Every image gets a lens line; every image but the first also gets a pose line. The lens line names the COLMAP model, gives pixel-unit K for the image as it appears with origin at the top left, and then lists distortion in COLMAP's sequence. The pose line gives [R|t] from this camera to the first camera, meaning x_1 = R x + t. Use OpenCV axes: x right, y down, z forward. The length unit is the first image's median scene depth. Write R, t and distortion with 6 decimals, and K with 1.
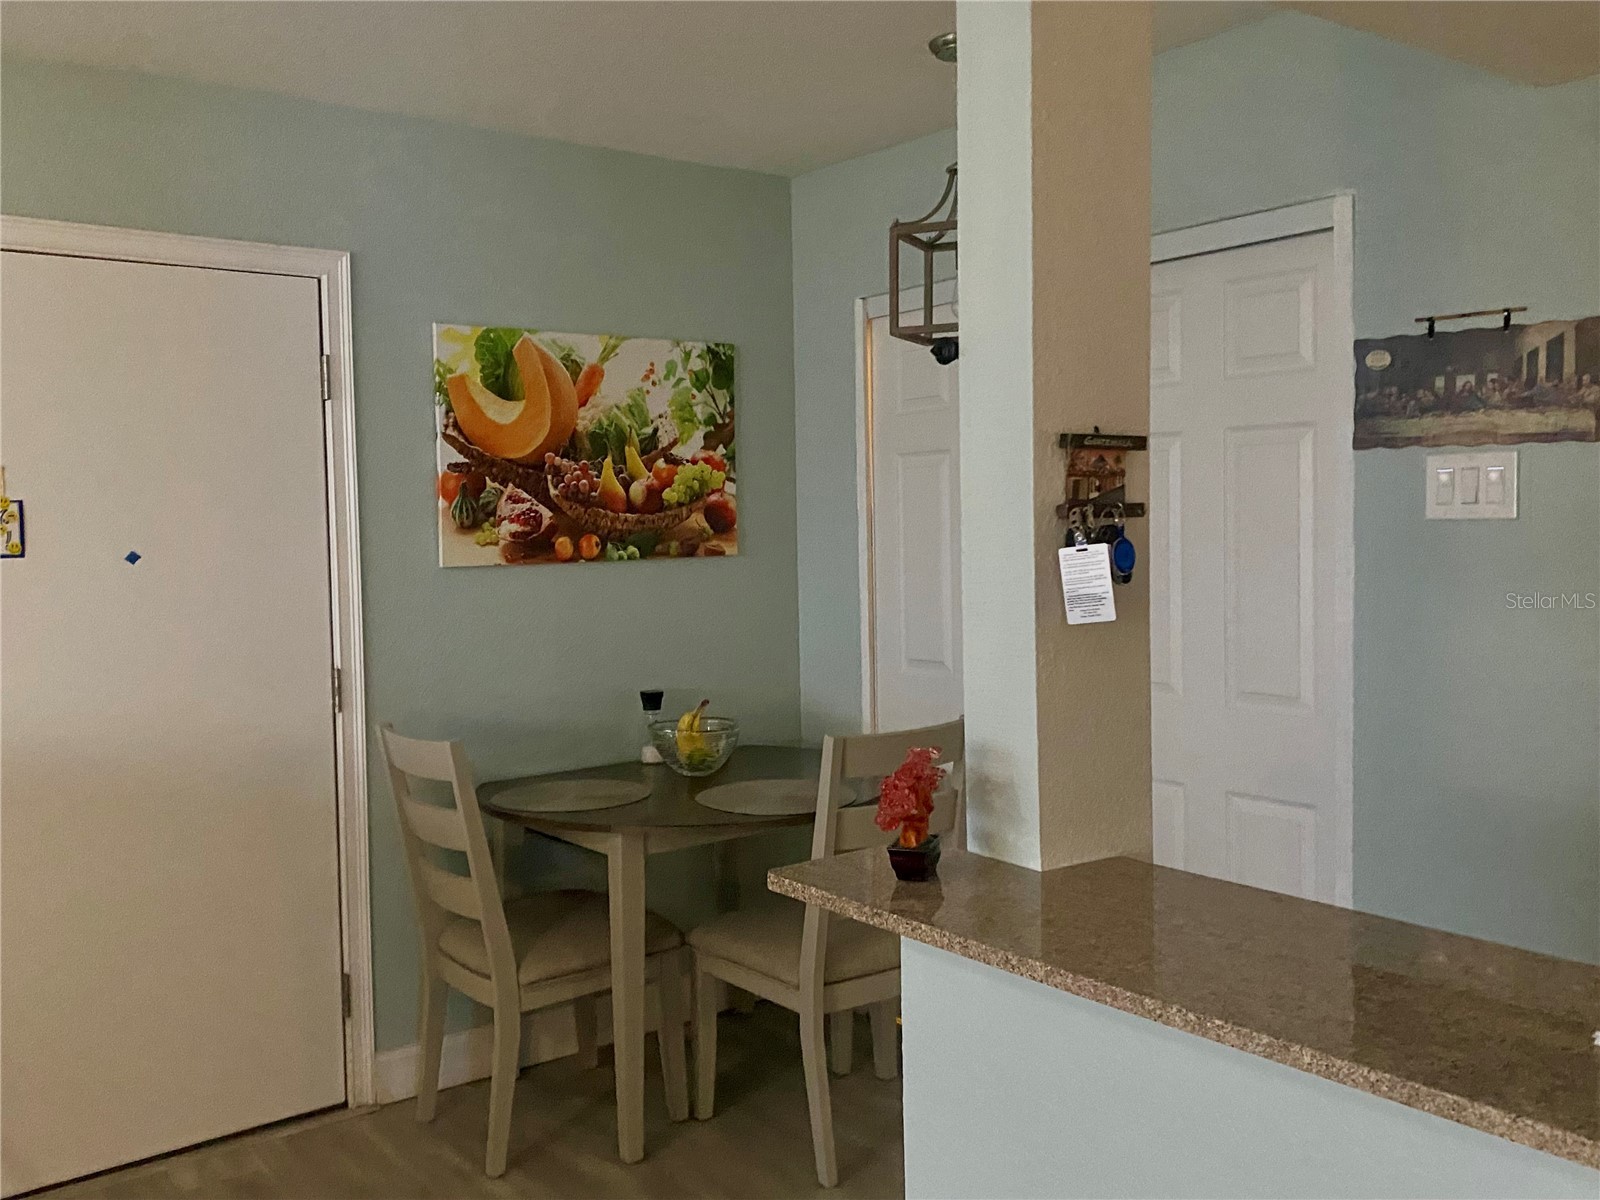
lens RADIAL K [[1250.7, 0, 886.4], [0, 1250.7, 600.3], [0, 0, 1]] dist [0.001829, -0.002610]
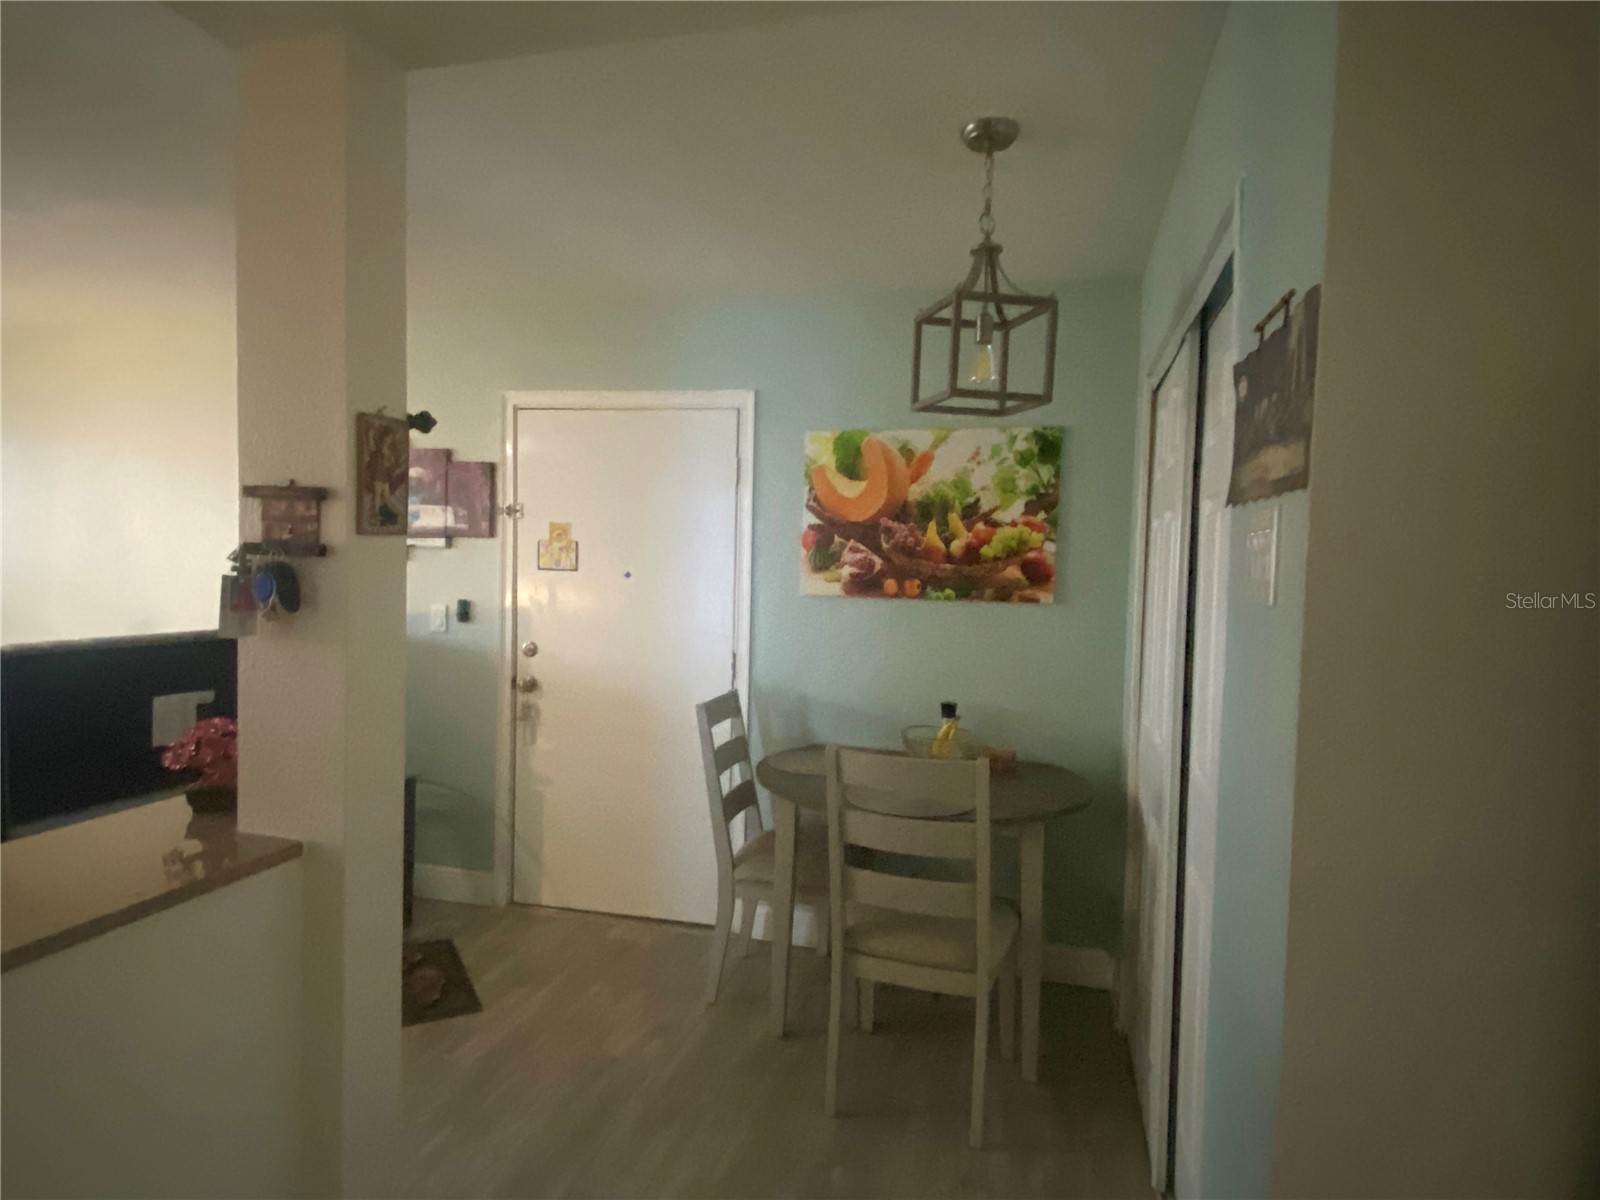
lens RADIAL K [[885.6, 0, 820.0], [0, 885.6, 589.5], [0, 0, 1]] dist [0.066592, -0.056749]
pose [[0.602683, 0.059750, -0.795740, 0.461992], [-0.095967, 0.995382, 0.002057, -0.033390], [0.792189, 0.075125, 0.605634, 0.349880]]
